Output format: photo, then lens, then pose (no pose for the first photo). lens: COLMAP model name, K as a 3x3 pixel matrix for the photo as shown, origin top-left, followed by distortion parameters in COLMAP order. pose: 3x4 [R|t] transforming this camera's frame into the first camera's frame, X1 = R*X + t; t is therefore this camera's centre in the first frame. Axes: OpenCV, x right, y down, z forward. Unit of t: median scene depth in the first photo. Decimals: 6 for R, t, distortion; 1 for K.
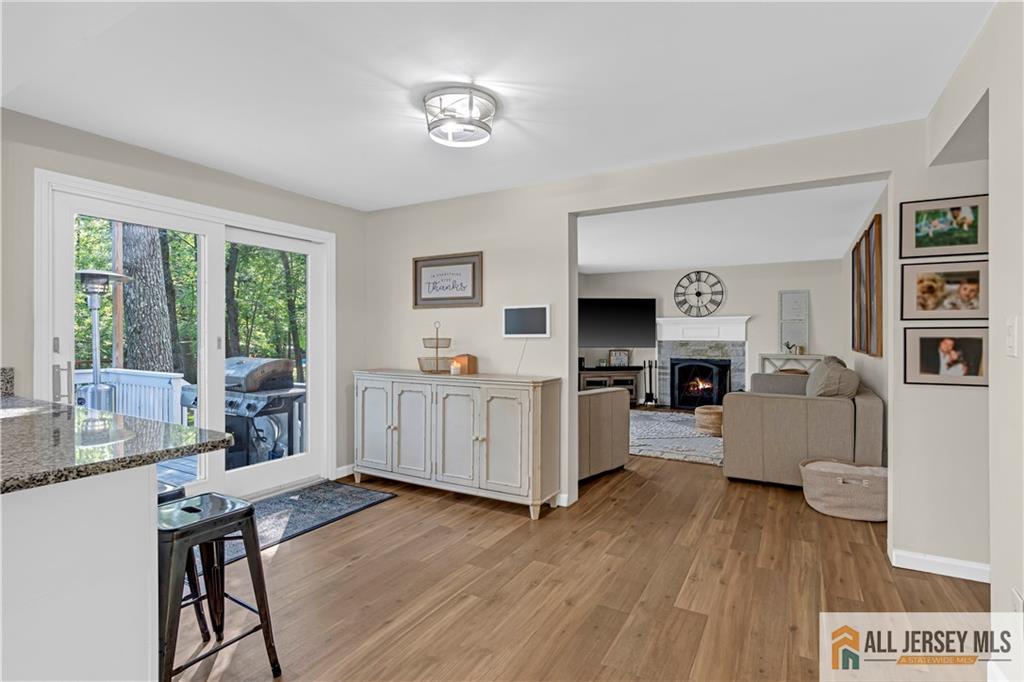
lens RADIAL K [[505.9, 0, 510.5], [0, 505.9, 333.7], [0, 0, 1]] dist [0.000331, 0.000389]
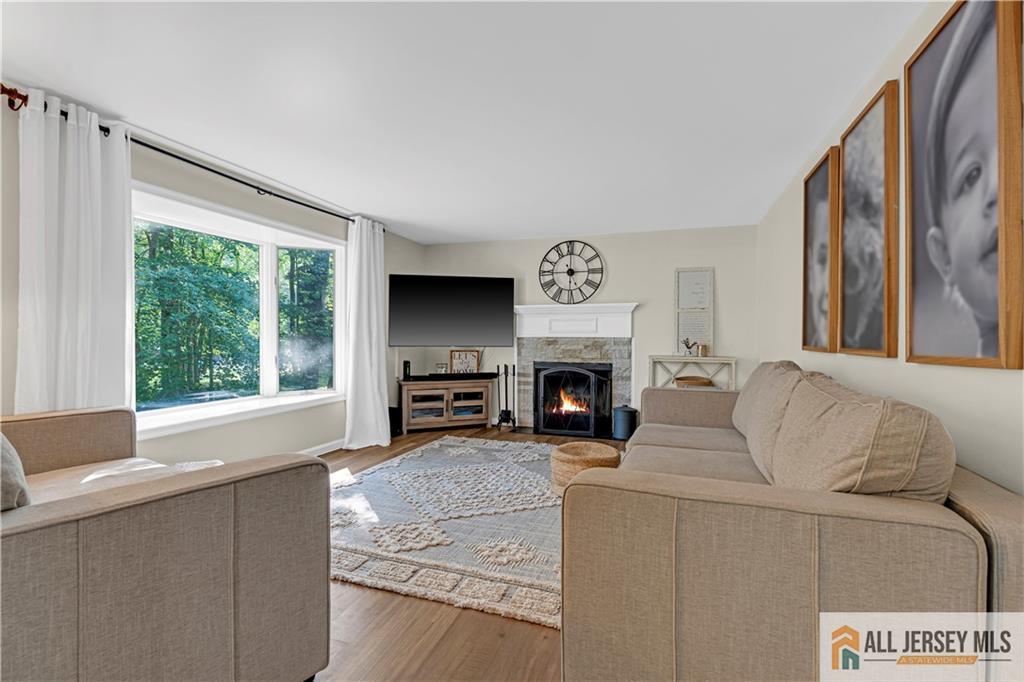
lens RADIAL K [[465.8, 0, 512.0], [0, 465.8, 336.6], [0, 0, 1]] dist [-0.000320, 0.000289]
pose [[0.982349, 0.004493, 0.187002, 0.180377], [-0.005188, 0.999981, 0.003225, 0.012238], [-0.186984, -0.004139, 0.982354, 0.395821]]
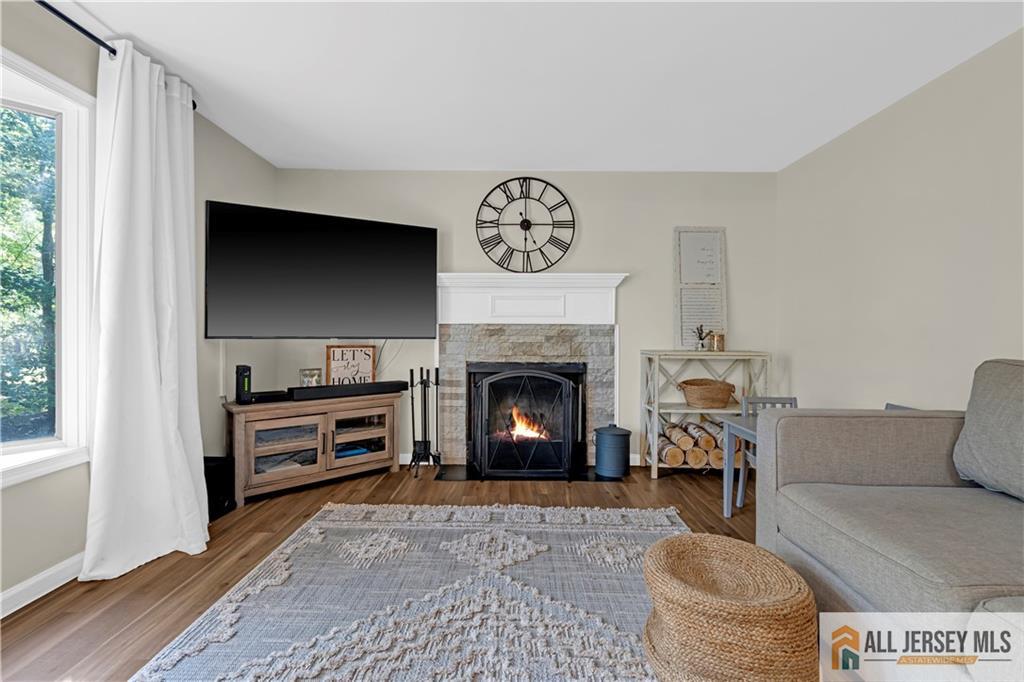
lens RADIAL K [[466.1, 0, 512.5], [0, 466.1, 332.6], [0, 0, 1]] dist [-0.007995, 0.000945]
pose [[0.869314, 0.005321, 0.494231, 0.159368], [-0.006747, 0.999977, 0.001102, 0.023387], [-0.494214, -0.004293, 0.869330, 0.681662]]
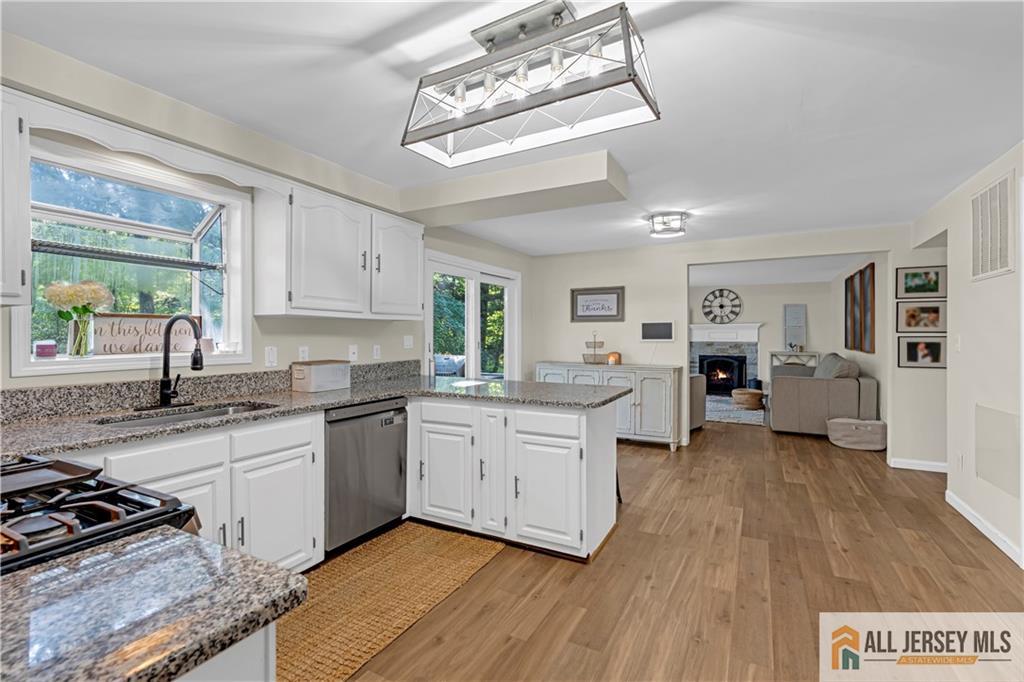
lens RADIAL K [[465.8, 0, 512.0], [0, 465.8, 336.6], [0, 0, 1]] dist [-0.000320, 0.000289]
pose [[0.999651, -0.001386, 0.026369, -0.225136], [0.001235, 0.999983, 0.005749, -0.007951], [-0.026377, -0.005714, 0.999636, -0.219541]]
